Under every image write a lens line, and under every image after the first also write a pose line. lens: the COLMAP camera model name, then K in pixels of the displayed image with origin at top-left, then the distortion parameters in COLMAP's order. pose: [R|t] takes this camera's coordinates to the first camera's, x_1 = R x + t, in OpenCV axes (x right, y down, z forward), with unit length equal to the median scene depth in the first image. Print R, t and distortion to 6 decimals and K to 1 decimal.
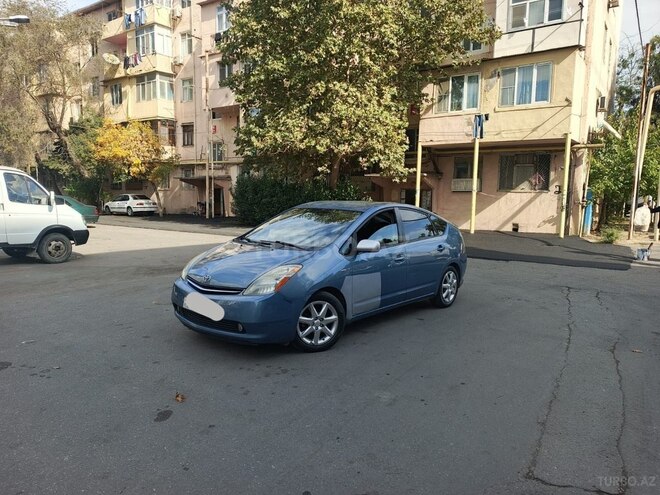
lens RADIAL K [[472.5, 0, 333.5], [0, 472.5, 245.0], [0, 0, 1]] dist [0.018261, -0.019457]
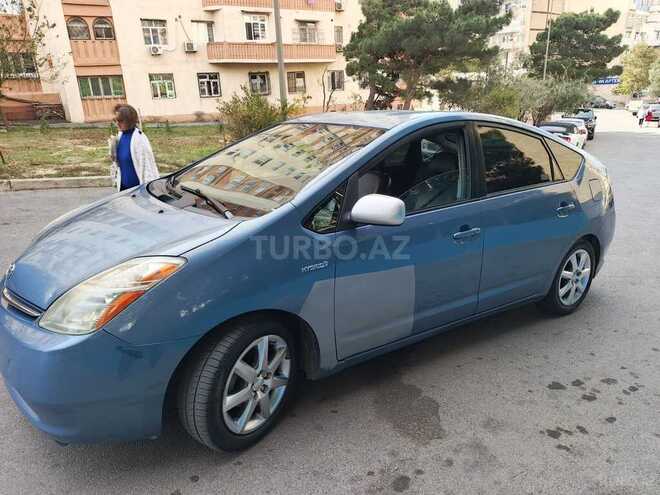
lens RADIAL K [[472.5, 0, 330.3], [0, 472.5, 251.2], [0, 0, 1]] dist [0.018261, -0.019457]
pose [[0.969971, 0.067016, -0.233804, 0.036568], [-0.027759, 0.985512, 0.167318, -0.008774], [0.241630, -0.155803, 0.957779, 0.154639]]
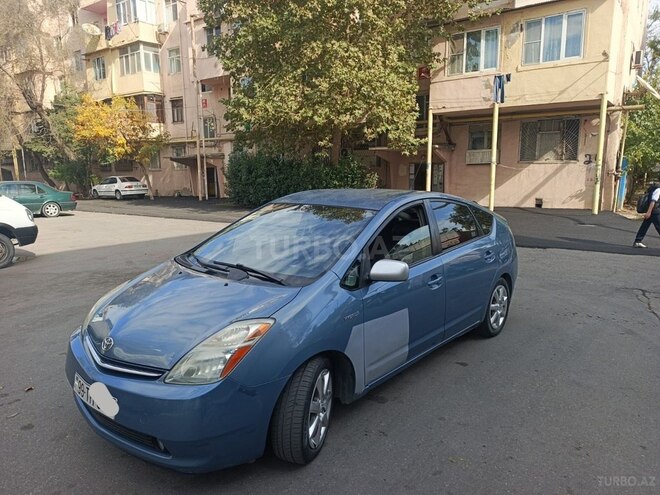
lens RADIAL K [[472.5, 0, 330.4], [0, 472.5, 248.1], [0, 0, 1]] dist [0.018261, -0.019457]
pose [[0.999546, -0.025280, -0.016412, 0.002733], [0.026210, 0.997904, 0.059175, -0.017550], [0.014881, -0.059578, 0.998113, 0.108083]]
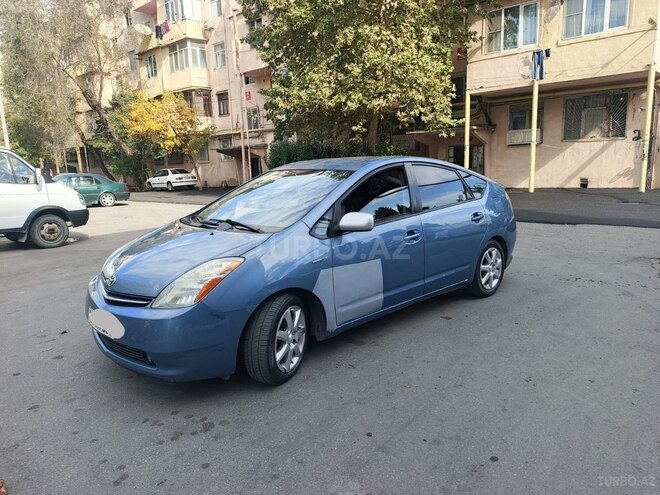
lens RADIAL K [[472.5, 0, 329.4], [0, 472.5, 248.5], [0, 0, 1]] dist [0.018261, -0.019457]
pose [[0.991517, -0.033405, -0.125612, 0.032507], [0.043135, 0.996208, 0.075561, -0.003449], [0.122611, -0.080338, 0.989198, 0.088667]]
